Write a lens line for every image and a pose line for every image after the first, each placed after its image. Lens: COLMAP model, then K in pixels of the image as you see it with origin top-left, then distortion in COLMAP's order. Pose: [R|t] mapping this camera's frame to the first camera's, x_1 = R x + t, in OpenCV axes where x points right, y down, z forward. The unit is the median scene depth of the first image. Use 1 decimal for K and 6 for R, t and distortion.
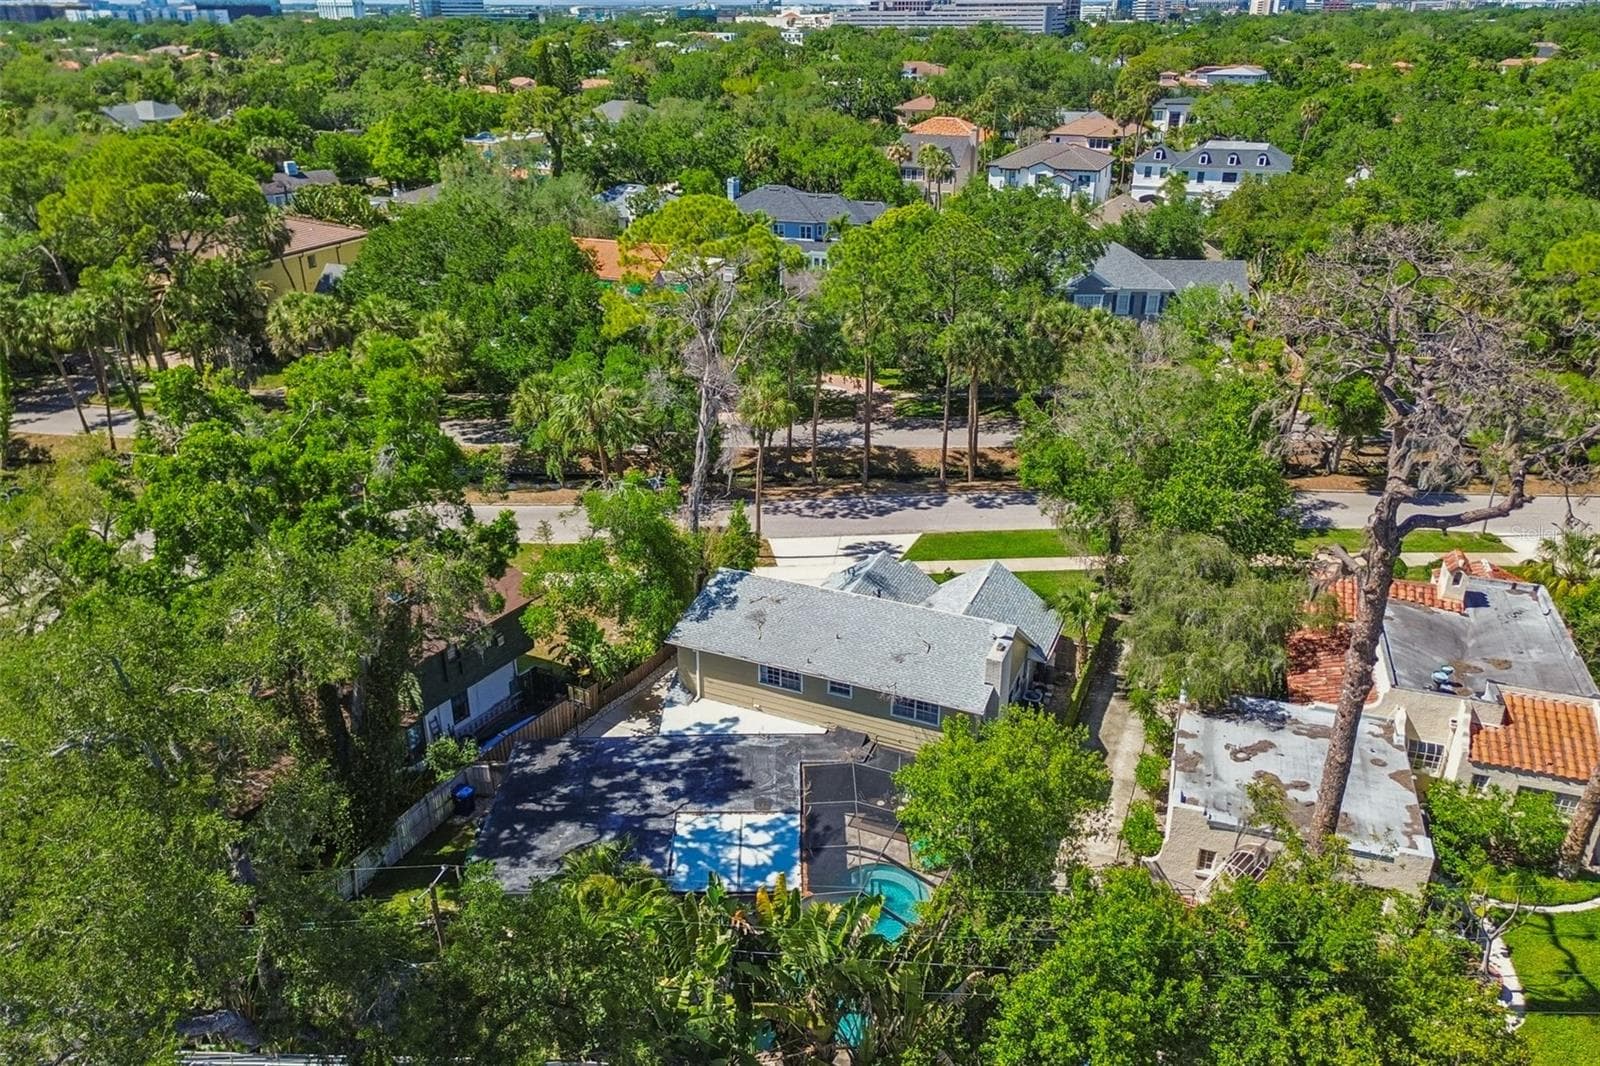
lens RADIAL K [[1129.1, 0, 796.4], [0, 1129.1, 540.5], [0, 0, 1]] dist [0.063369, -0.056755]
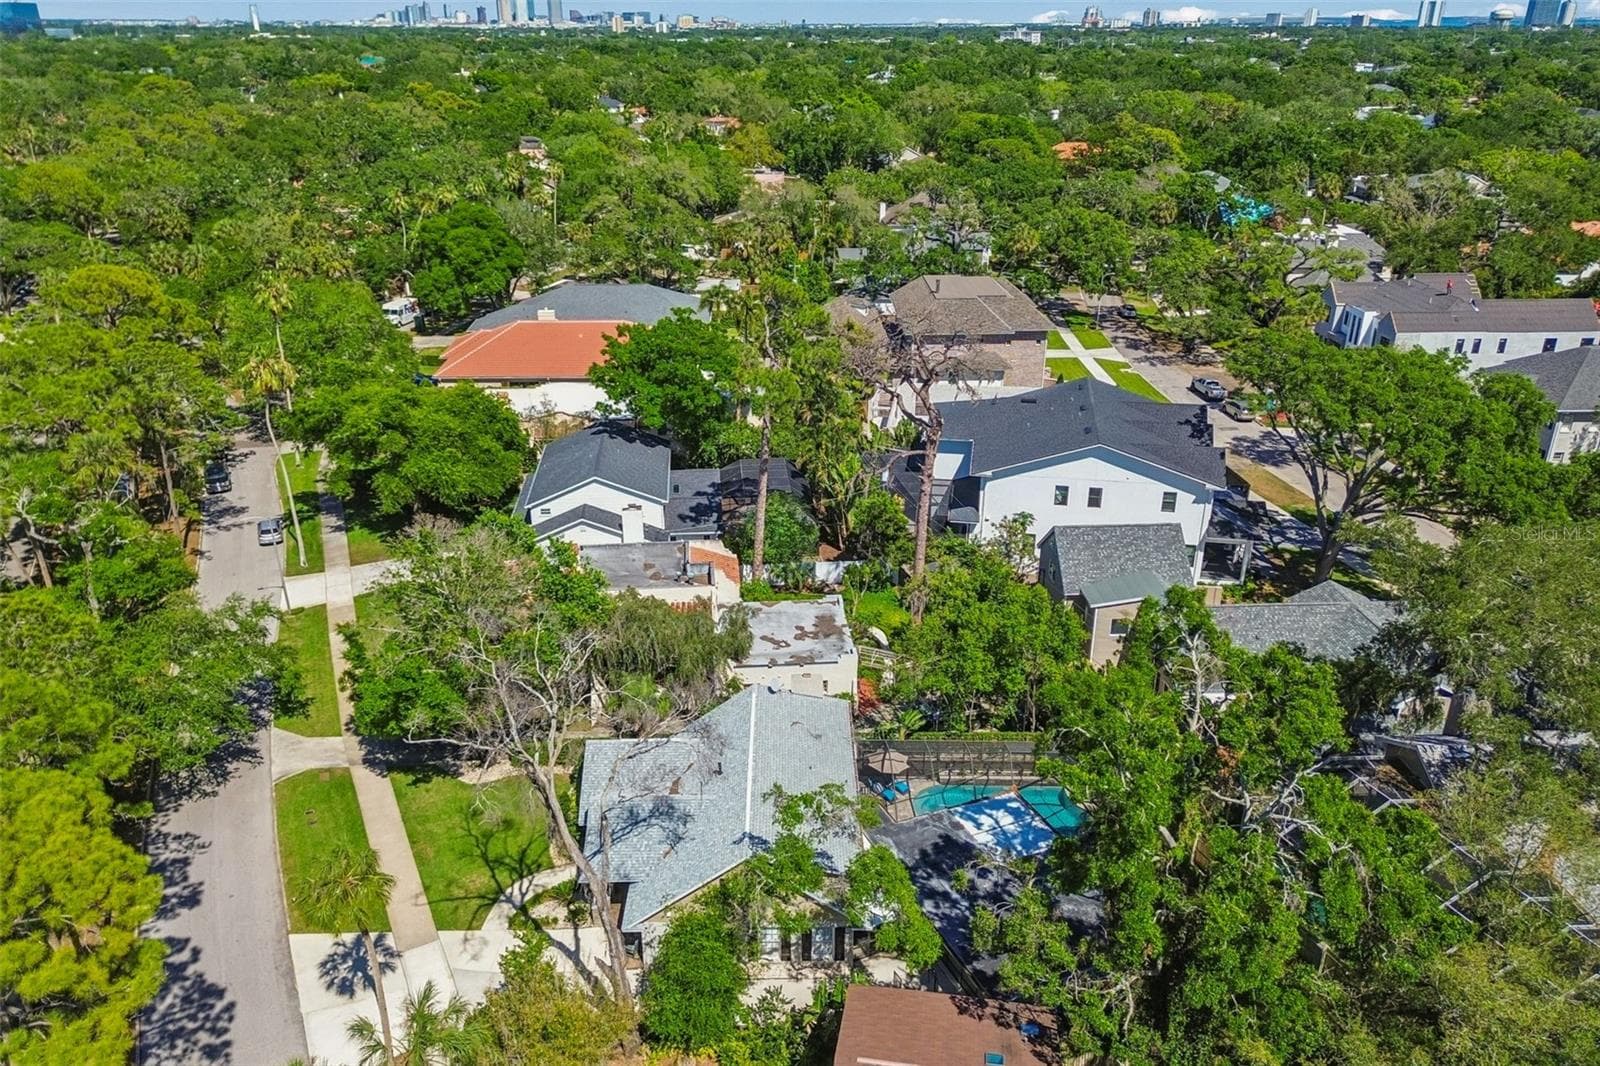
lens RADIAL K [[1129.1, 0, 796.4], [0, 1129.1, 540.5], [0, 0, 1]] dist [0.063369, -0.056755]
pose [[-0.405847, -0.373571, 0.834106, -0.875574], [0.392284, 0.753099, 0.528162, -0.739837], [-0.825470, 0.541559, -0.159097, 1.112141]]
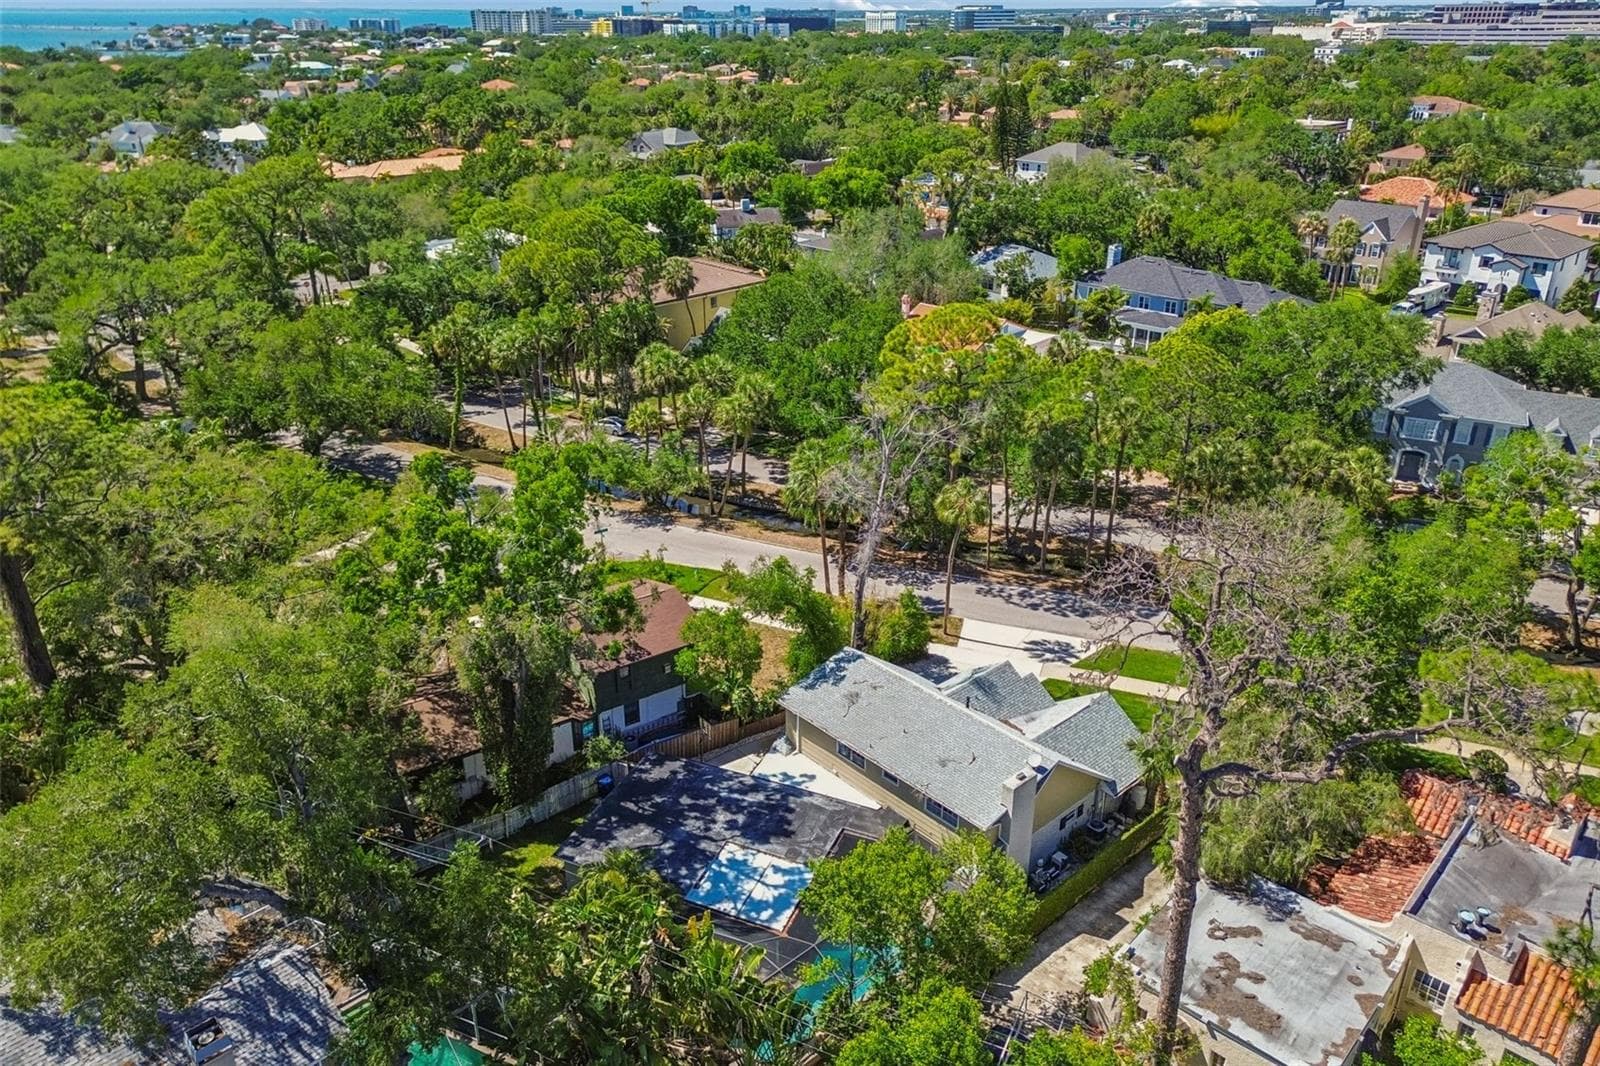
lens RADIAL K [[1129.1, 0, 796.4], [0, 1129.1, 540.5], [0, 0, 1]] dist [0.063369, -0.056755]
pose [[0.911747, 0.170936, -0.373495, 0.349217], [-0.172228, 0.984594, 0.030184, -0.127431], [0.372900, 0.036806, 0.927141, -0.132129]]
